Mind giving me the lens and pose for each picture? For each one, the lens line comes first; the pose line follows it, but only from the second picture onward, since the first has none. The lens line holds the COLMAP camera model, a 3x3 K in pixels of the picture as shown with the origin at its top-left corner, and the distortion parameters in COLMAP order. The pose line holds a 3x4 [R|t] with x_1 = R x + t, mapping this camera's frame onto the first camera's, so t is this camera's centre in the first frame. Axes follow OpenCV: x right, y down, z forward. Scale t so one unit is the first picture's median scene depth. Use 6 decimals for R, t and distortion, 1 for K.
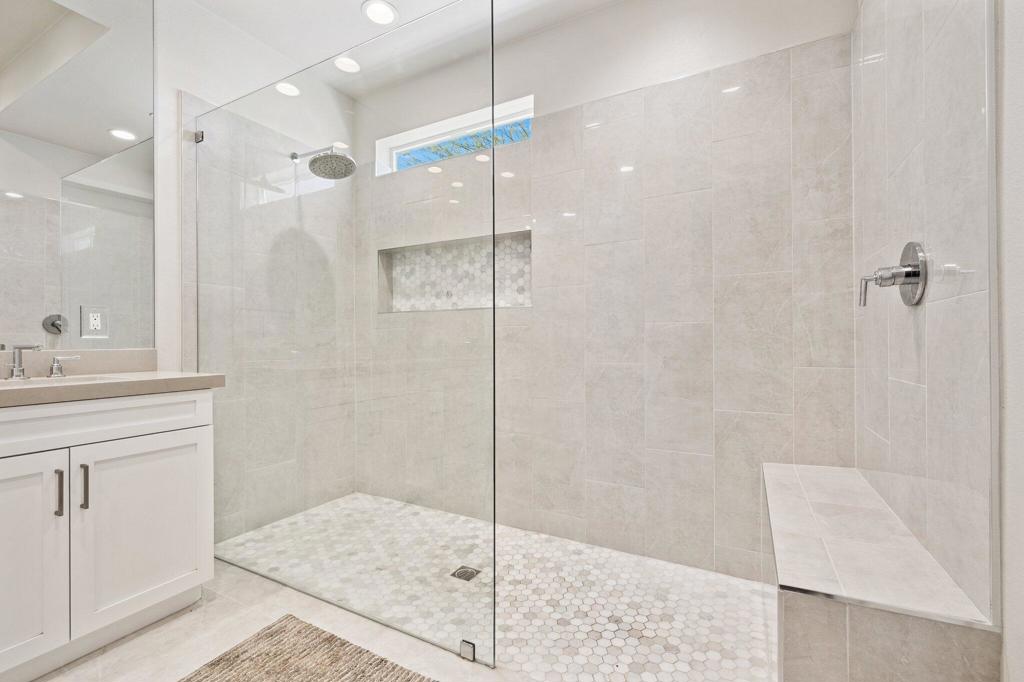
lens RADIAL K [[433.6, 0, 513.8], [0, 433.6, 342.2], [0, 0, 1]] dist [0.002578, -0.000526]
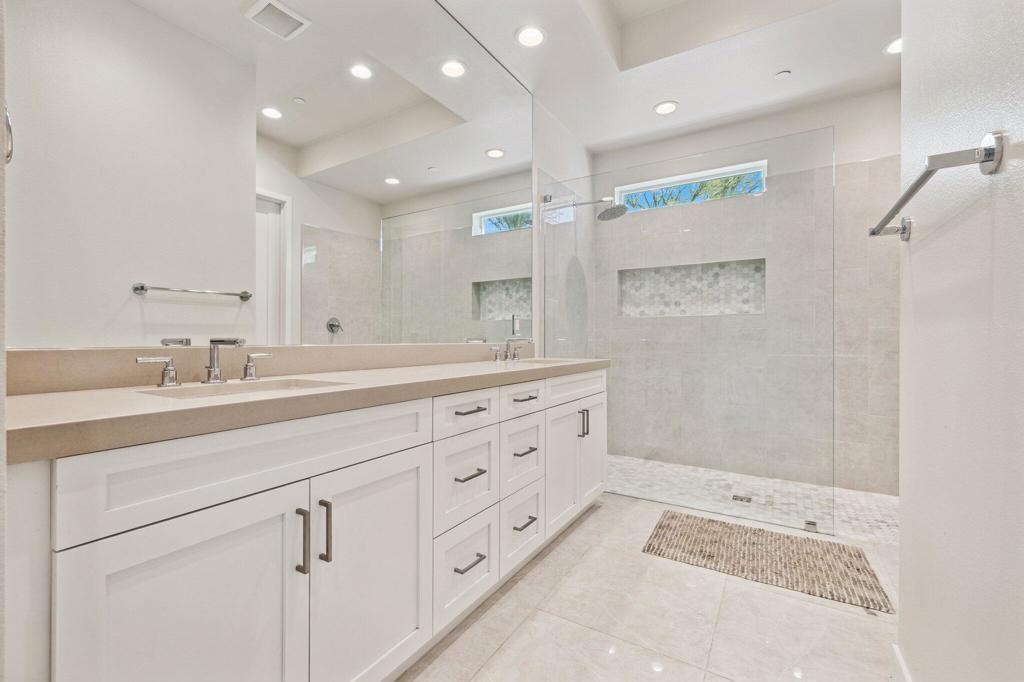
lens RADIAL K [[433.6, 0, 511.2], [0, 433.6, 340.6], [0, 0, 1]] dist [0.002578, -0.000526]
pose [[0.997686, 0.003921, -0.067872, -0.679156], [-0.003766, 0.999990, 0.002415, 0.002032], [0.067881, -0.002153, 0.997691, -0.433183]]
